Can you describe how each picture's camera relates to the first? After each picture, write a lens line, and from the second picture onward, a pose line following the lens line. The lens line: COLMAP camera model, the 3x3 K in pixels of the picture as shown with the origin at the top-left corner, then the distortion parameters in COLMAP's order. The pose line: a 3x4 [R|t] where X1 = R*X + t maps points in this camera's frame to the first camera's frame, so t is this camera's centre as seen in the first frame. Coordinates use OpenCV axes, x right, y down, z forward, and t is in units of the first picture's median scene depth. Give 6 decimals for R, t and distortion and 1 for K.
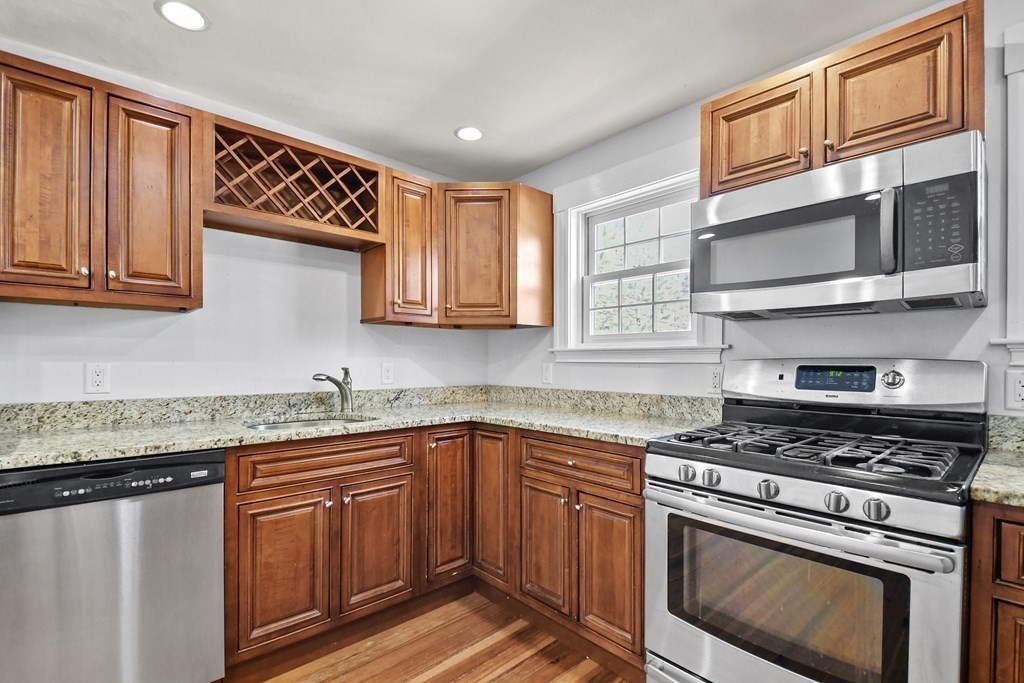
lens RADIAL K [[465.8, 0, 509.9], [0, 465.8, 362.3], [0, 0, 1]] dist [0.034145, -0.028543]
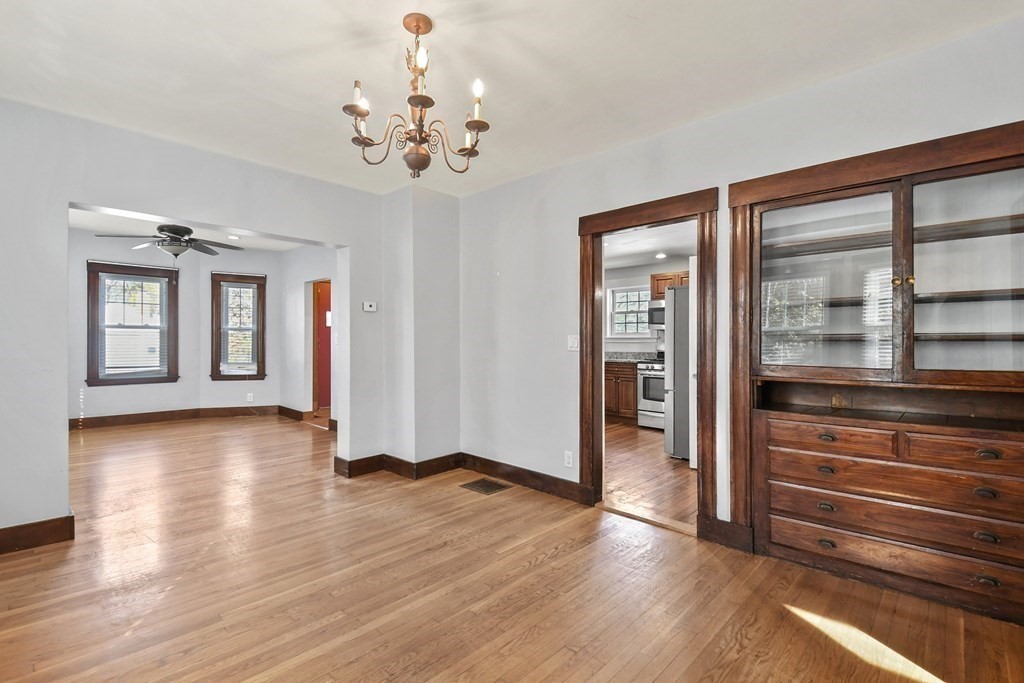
lens RADIAL K [[470.8, 0, 512.0], [0, 470.8, 341.5], [0, 0, 1]] dist [-0.000080, -0.000139]
pose [[0.997083, -0.001893, 0.076296, -0.945834], [0.002539, 0.999962, -0.008371, 0.025617], [-0.076278, 0.008541, 0.997050, -2.558838]]
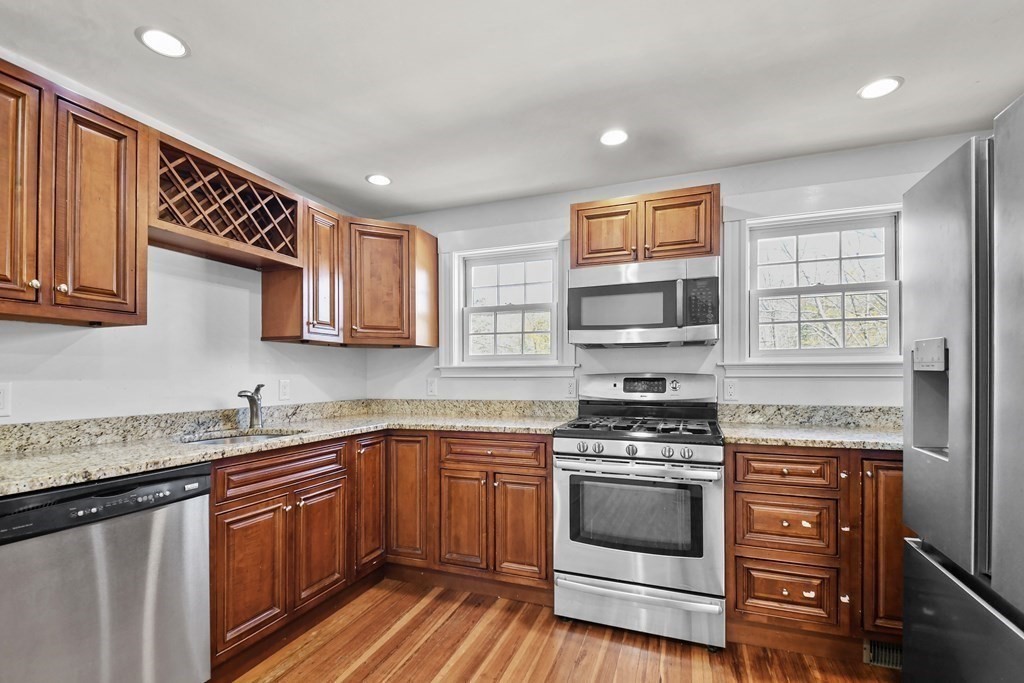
lens RADIAL K [[464.8, 0, 512.4], [0, 464.8, 372.2], [0, 0, 1]] dist [0.030851, -0.024327]
pose [[0.890193, -0.003597, 0.455569, -0.408719], [0.008642, 0.999922, -0.008991, -0.001530], [-0.455501, 0.011941, 0.890155, -0.212891]]
